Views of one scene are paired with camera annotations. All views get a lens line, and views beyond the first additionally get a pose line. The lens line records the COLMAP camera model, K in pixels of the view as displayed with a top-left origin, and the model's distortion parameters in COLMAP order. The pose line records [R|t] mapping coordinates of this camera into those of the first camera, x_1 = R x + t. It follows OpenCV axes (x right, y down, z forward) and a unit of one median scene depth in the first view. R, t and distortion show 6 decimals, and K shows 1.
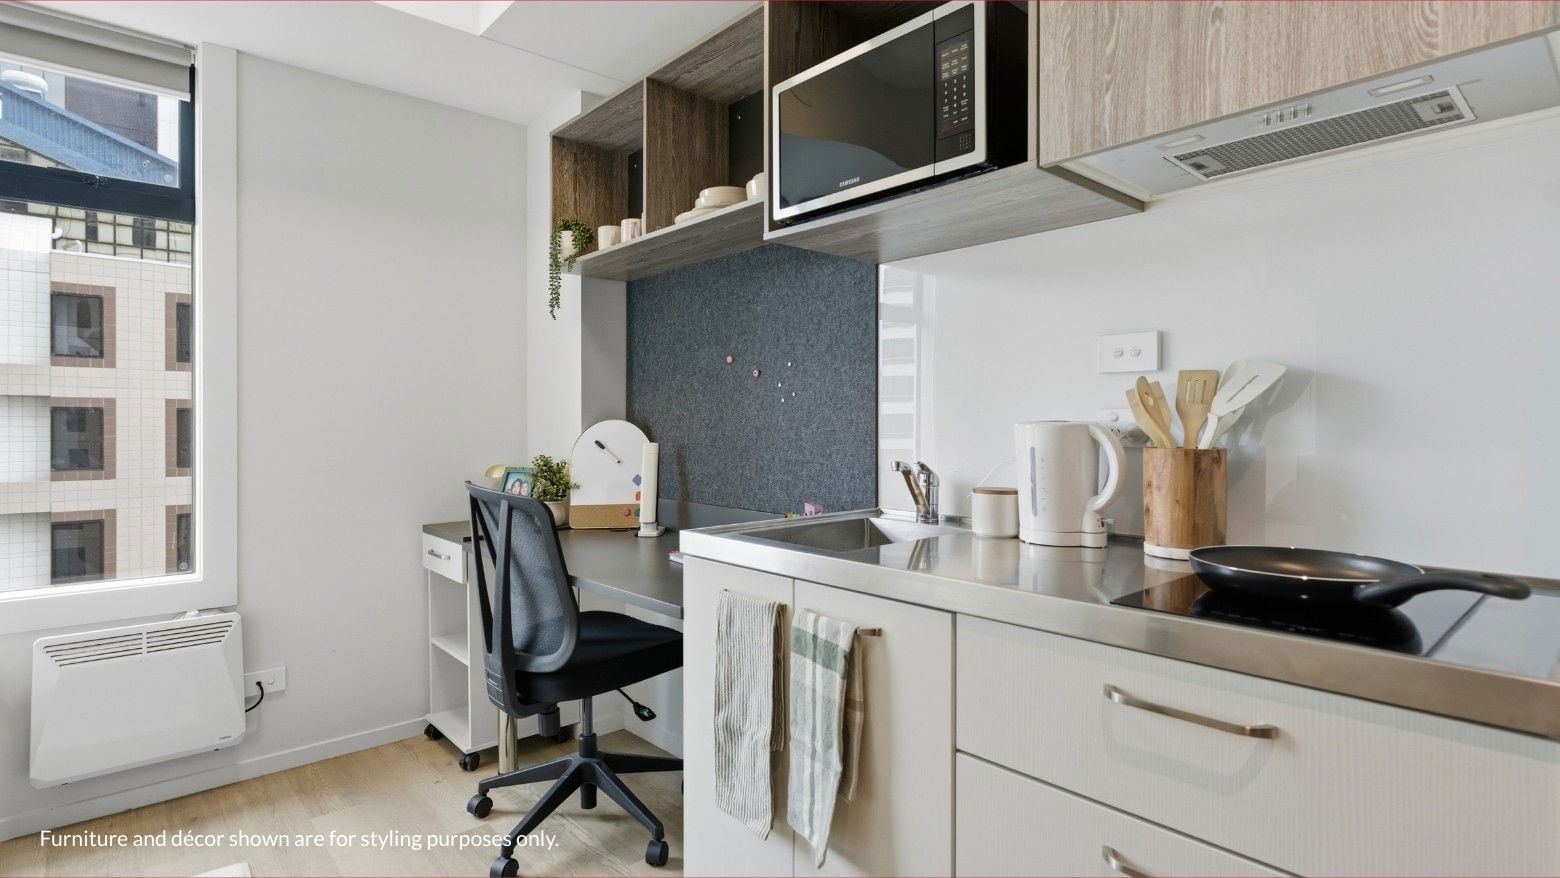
lens RADIAL K [[781.4, 0, 770.2], [0, 781.4, 431.6], [0, 0, 1]] dist [-0.022628, 0.000392]
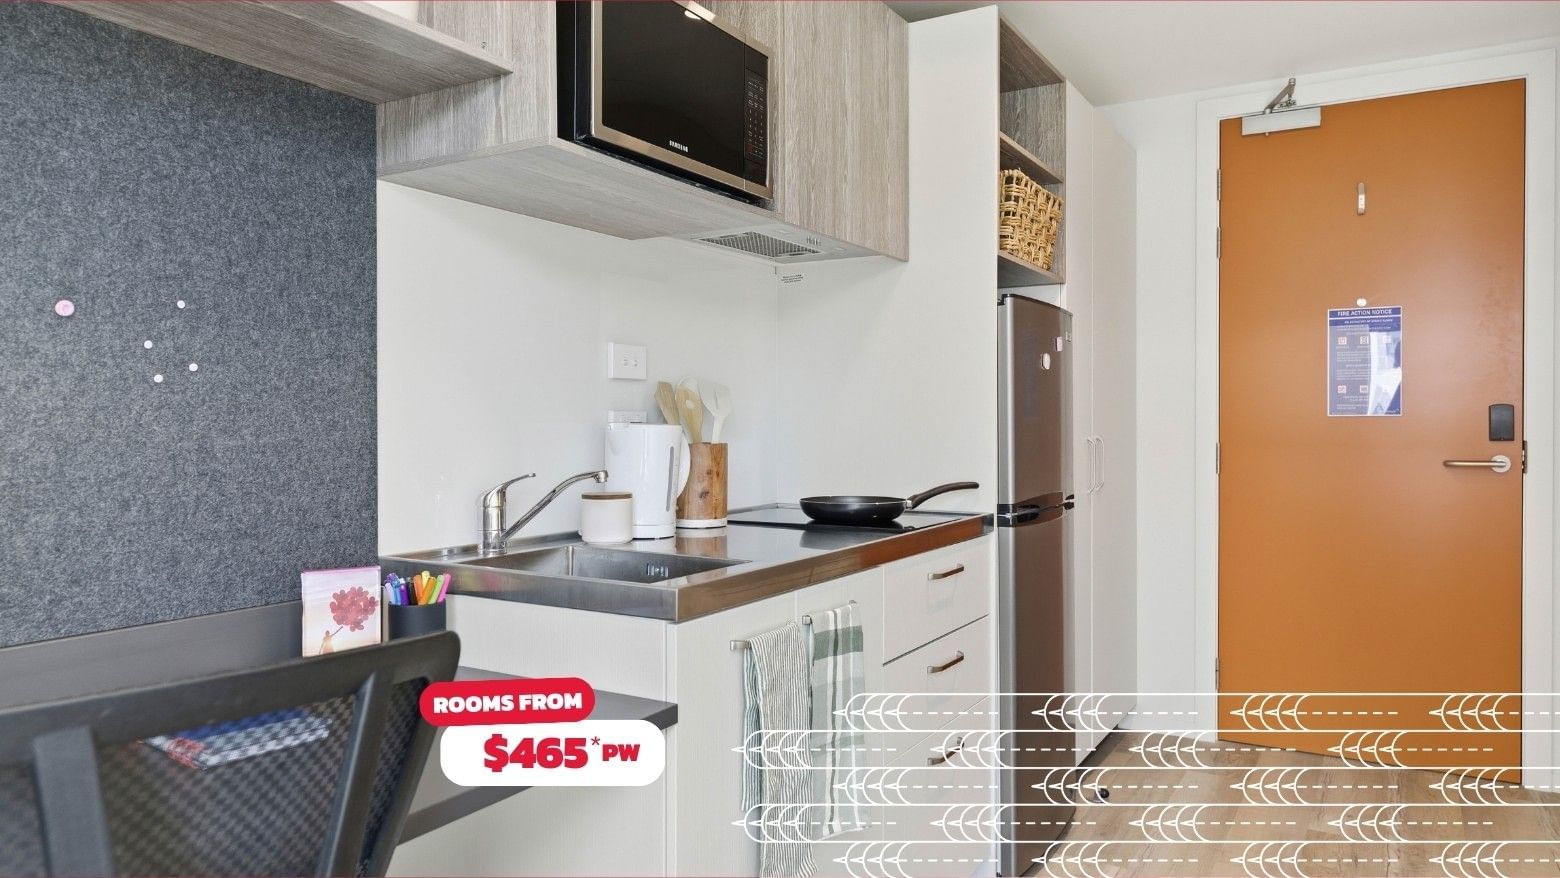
lens RADIAL K [[1040.5, 0, 779.1], [0, 1040.5, 438.0], [0, 0, 1]] dist [-0.002801, 0.000113]
pose [[-0.315109, -0.015167, 0.948934, -0.836771], [0.011309, 0.999741, 0.019734, -0.015048], [-0.948988, 0.016950, -0.314856, 1.023409]]
